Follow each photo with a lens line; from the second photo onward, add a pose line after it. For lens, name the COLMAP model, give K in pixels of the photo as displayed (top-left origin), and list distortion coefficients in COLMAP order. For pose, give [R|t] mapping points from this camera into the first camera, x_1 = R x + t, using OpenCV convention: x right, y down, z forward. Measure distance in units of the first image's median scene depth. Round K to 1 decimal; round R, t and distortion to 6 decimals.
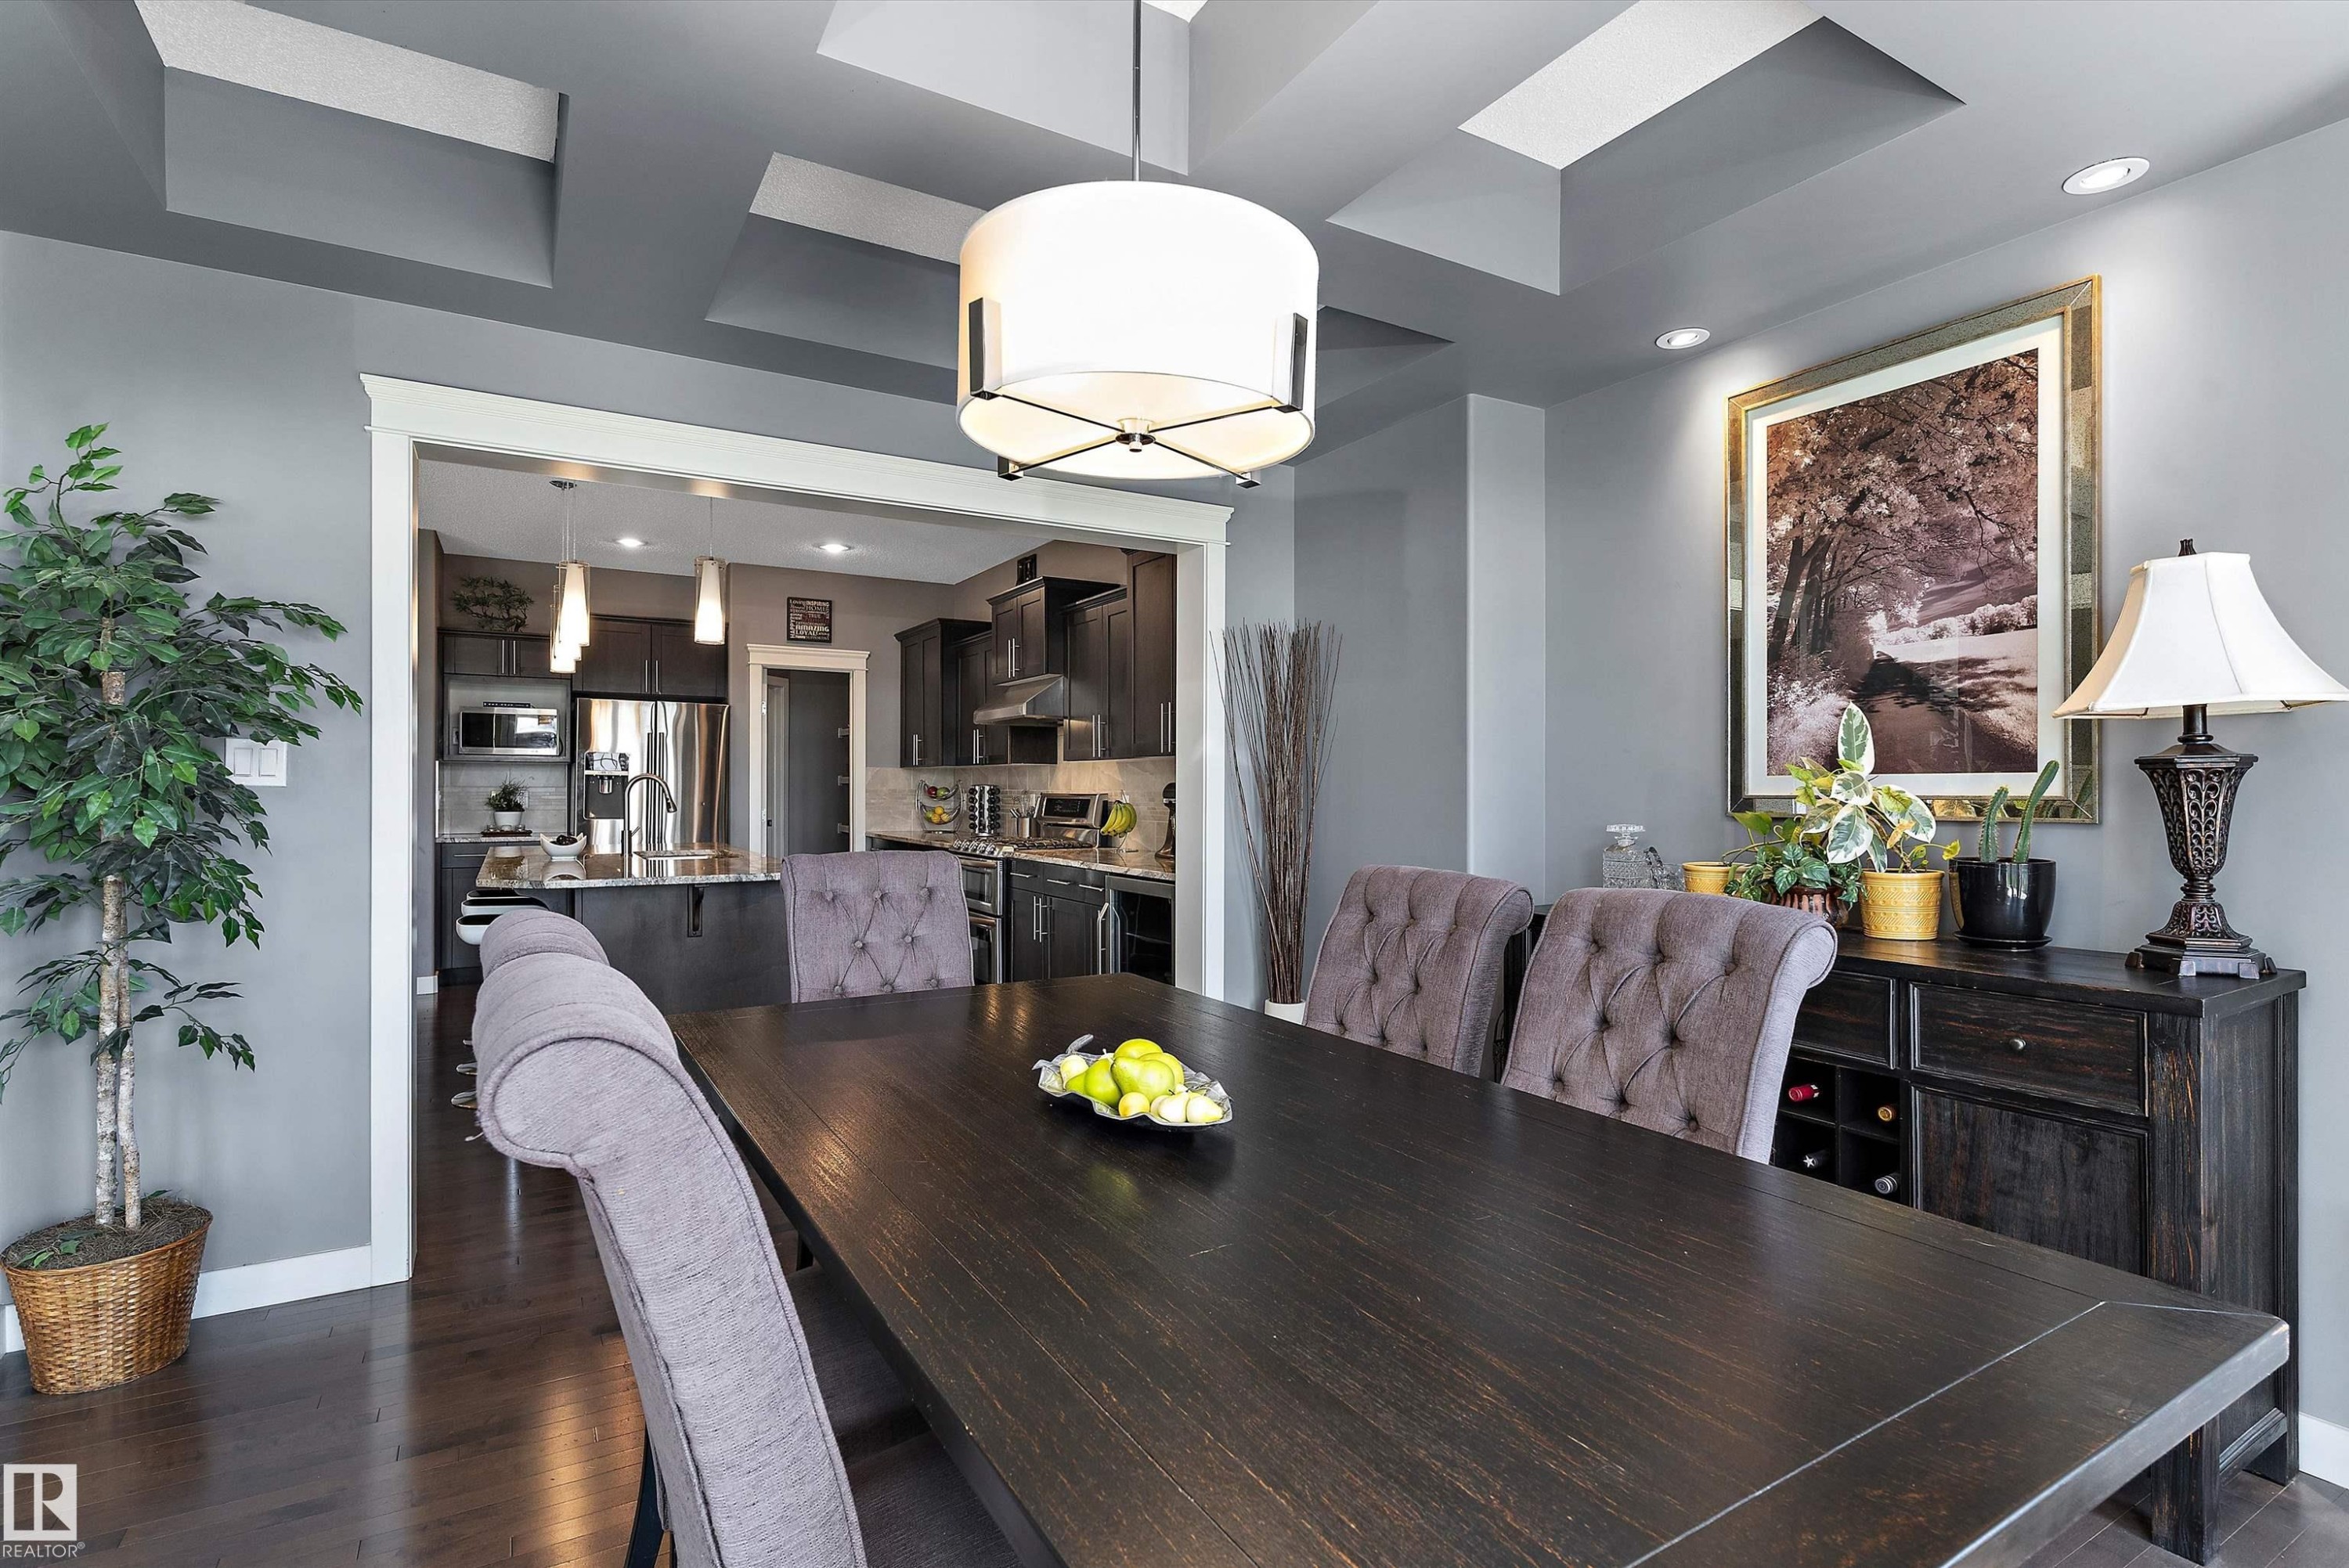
lens RADIAL K [[1129.1, 0, 1191.0], [0, 1129.1, 785.9], [0, 0, 1]] dist [0.004722, 0.000991]
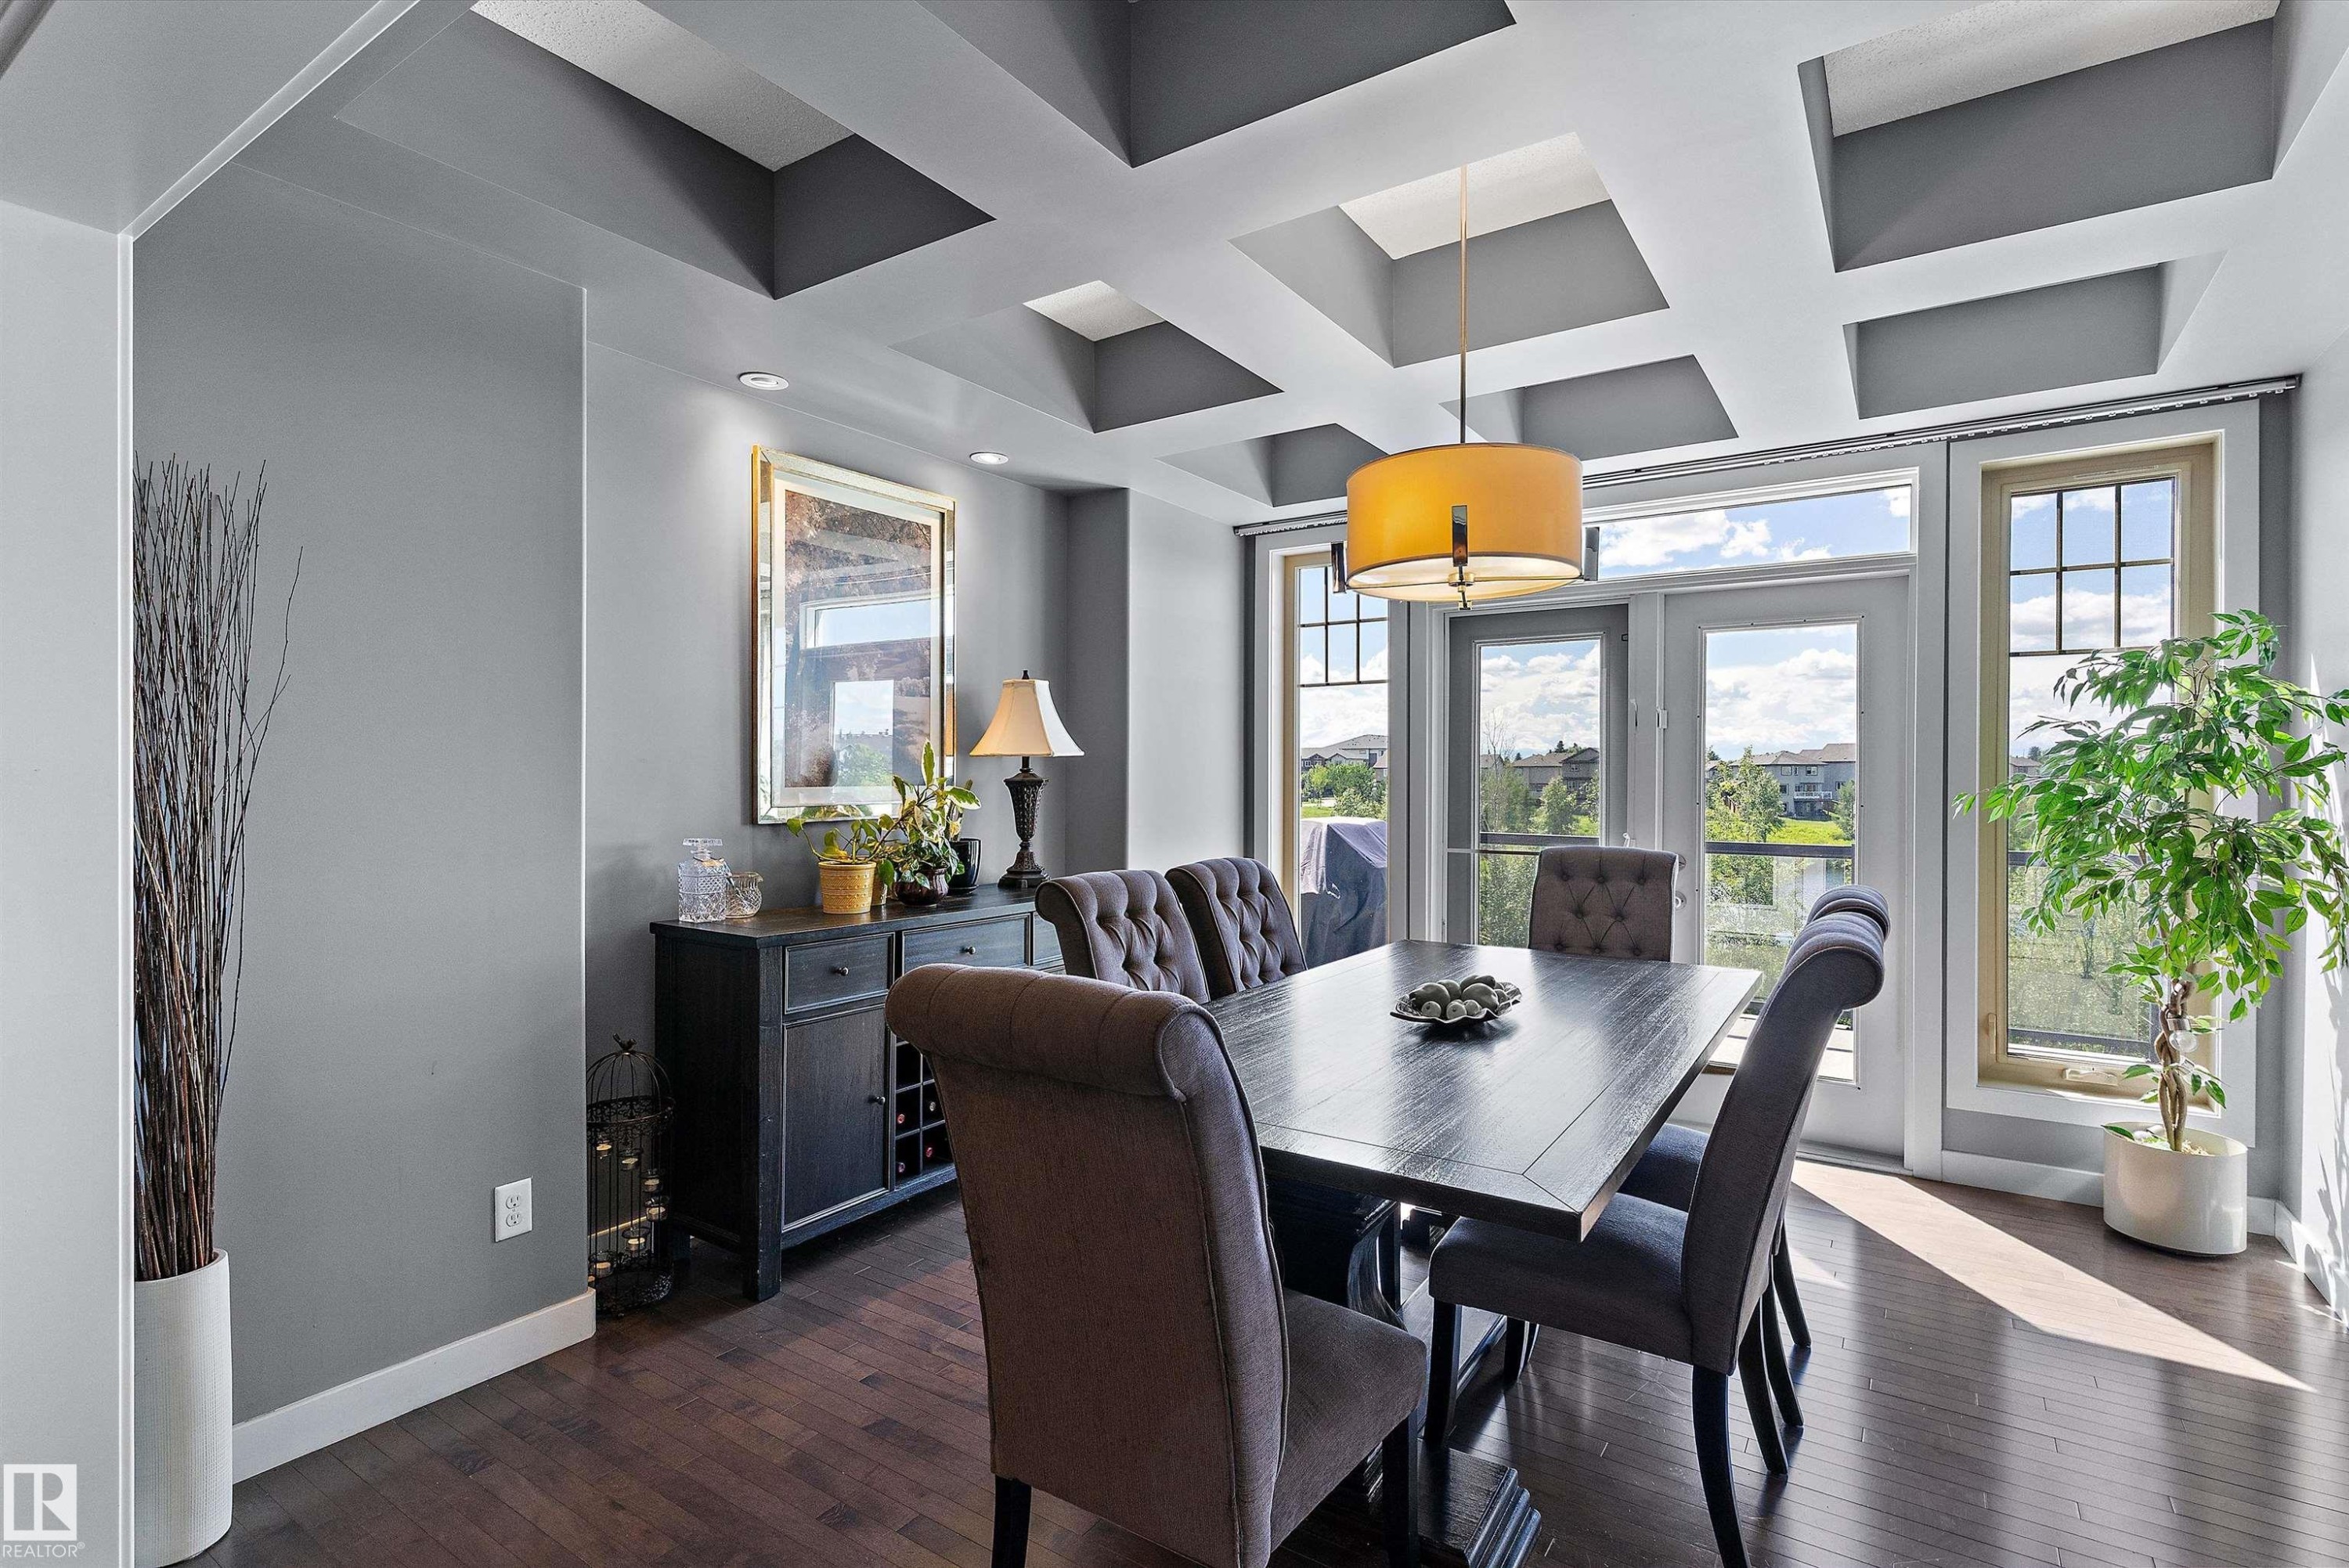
lens RADIAL K [[1129.1, 0, 1189.1], [0, 1129.1, 775.6], [0, 0, 1]] dist [0.004722, 0.000991]
pose [[-0.437260, -0.009088, 0.899289, -0.743144], [-0.008681, 0.999945, 0.005884, -0.032628], [-0.899293, -0.005234, -0.437315, 1.153645]]
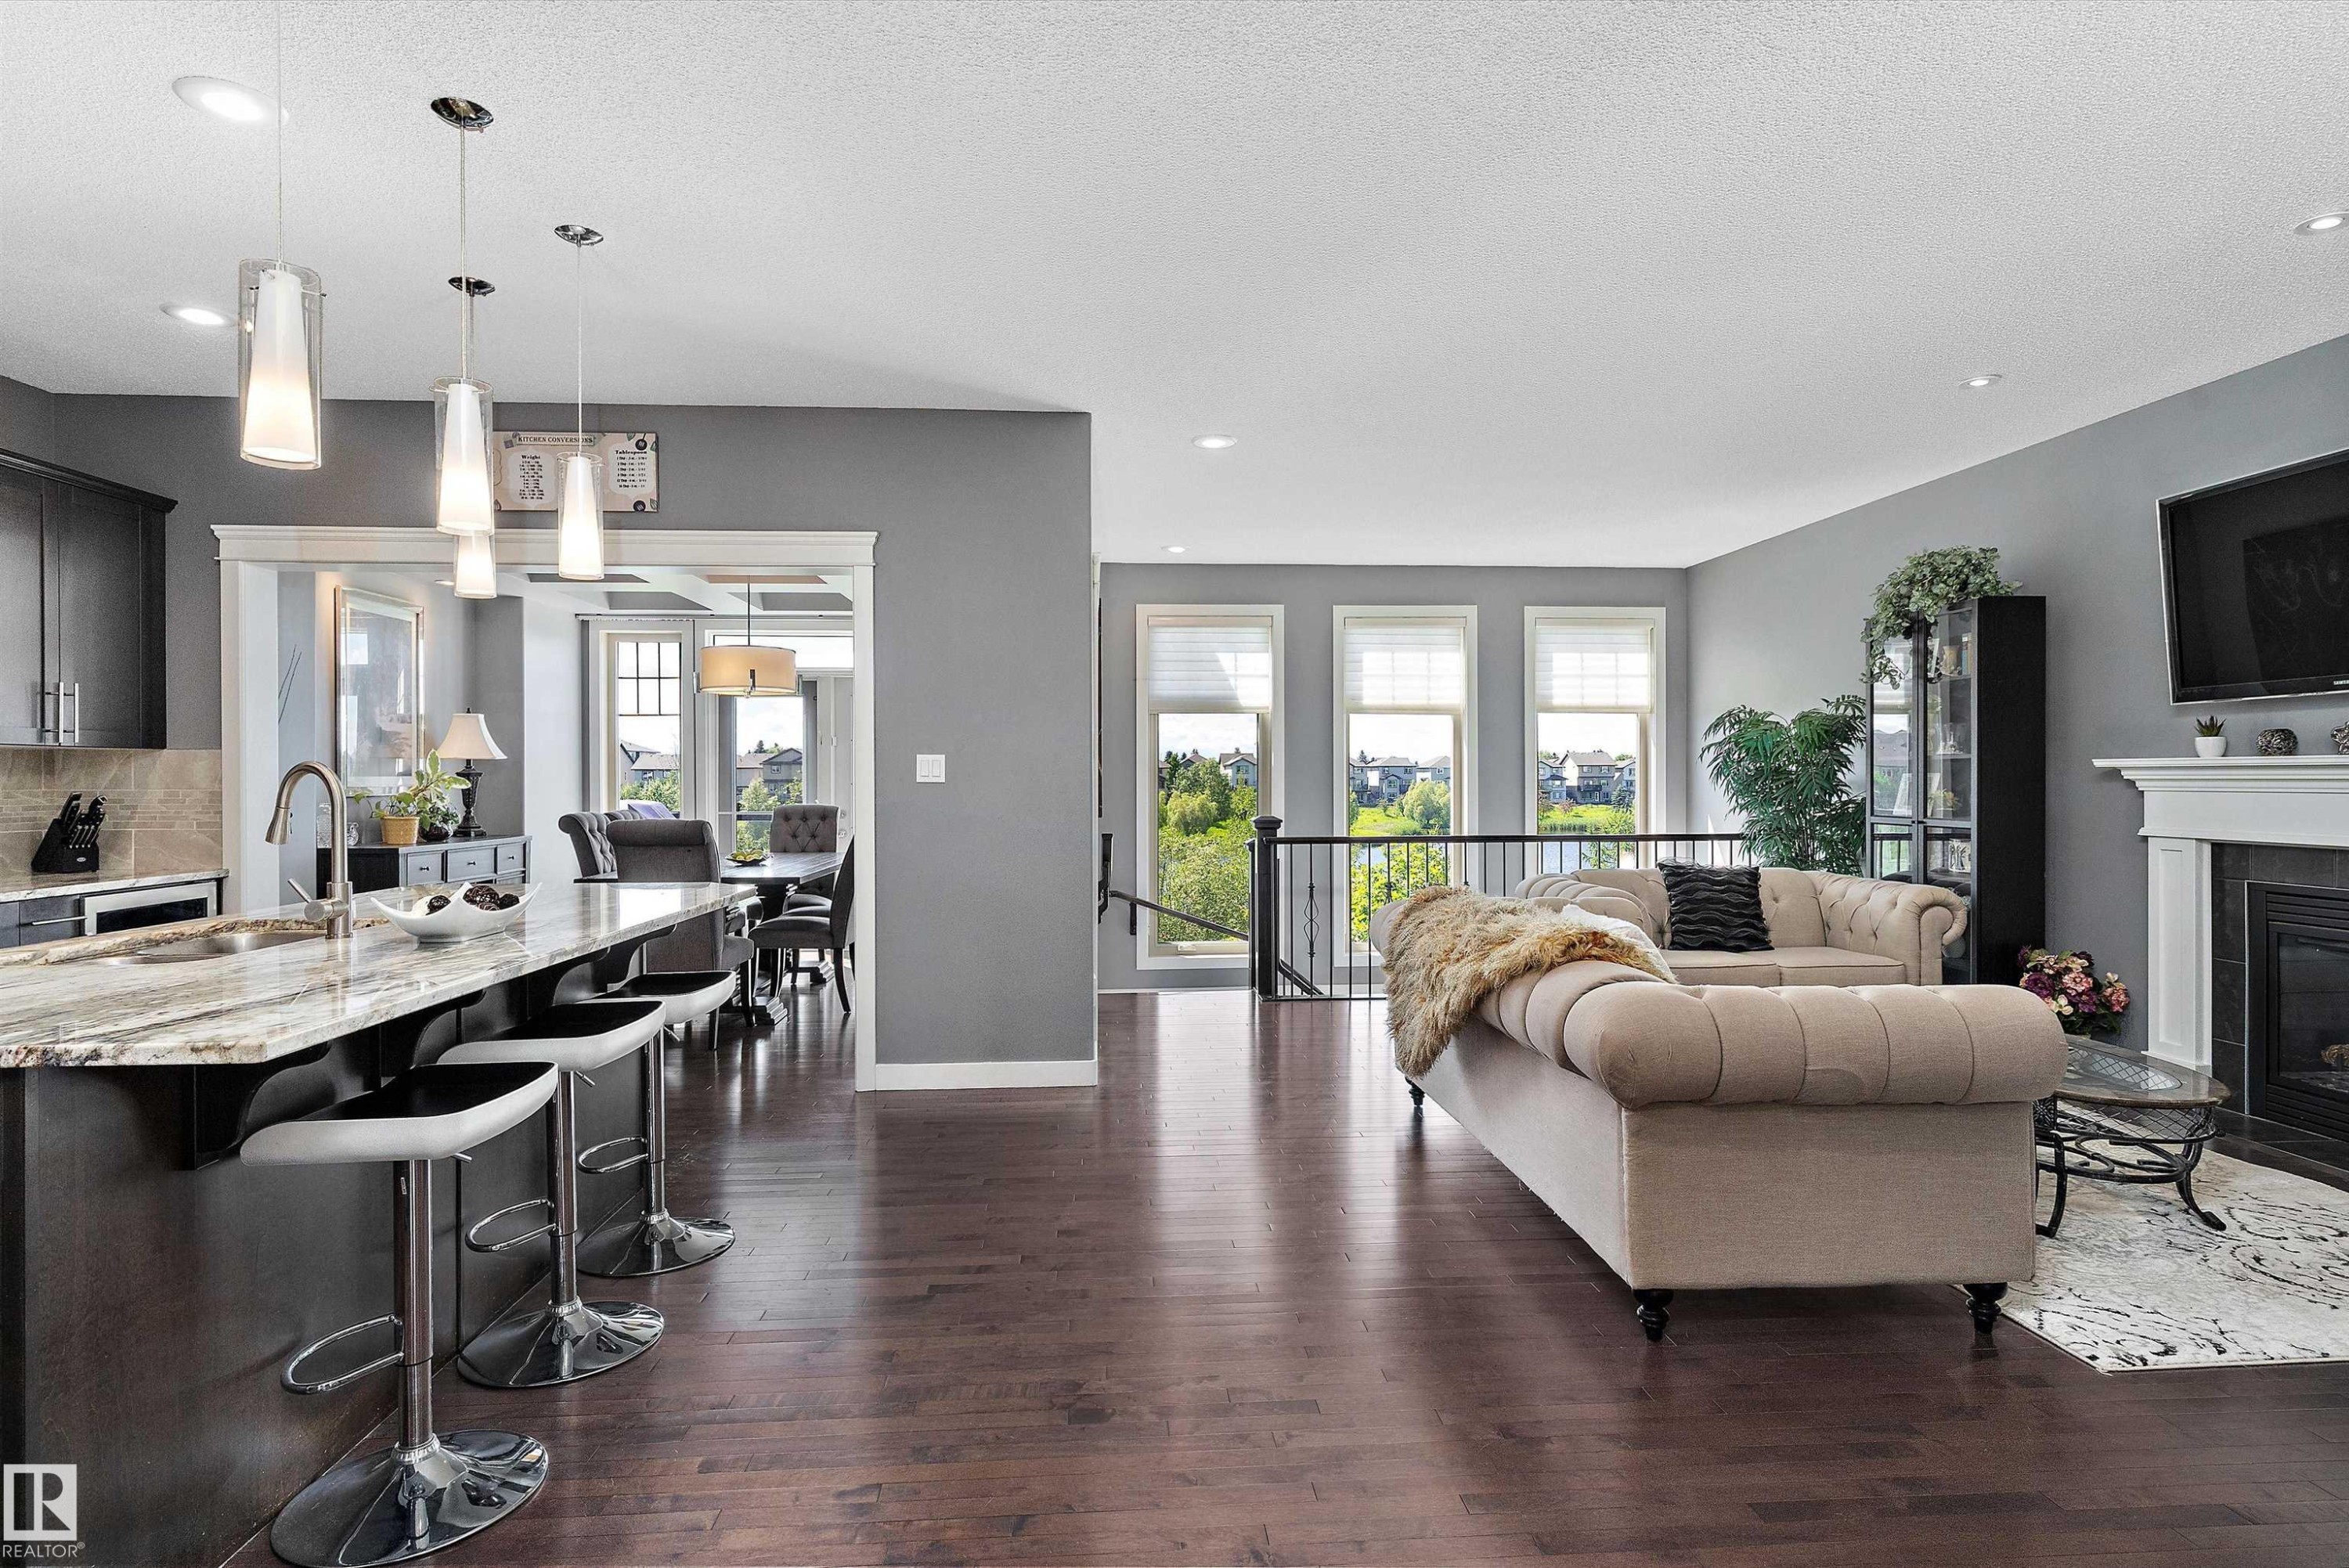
lens RADIAL K [[1260.1, 0, 1195.7], [0, 1260.1, 781.7], [0, 0, 1]] dist [0.004807, -0.001175]
pose [[-0.892911, -0.006781, 0.450183, -1.966542], [-0.005706, 0.999977, 0.003745, -0.016447], [-0.450198, 0.000775, -0.892929, 2.421235]]
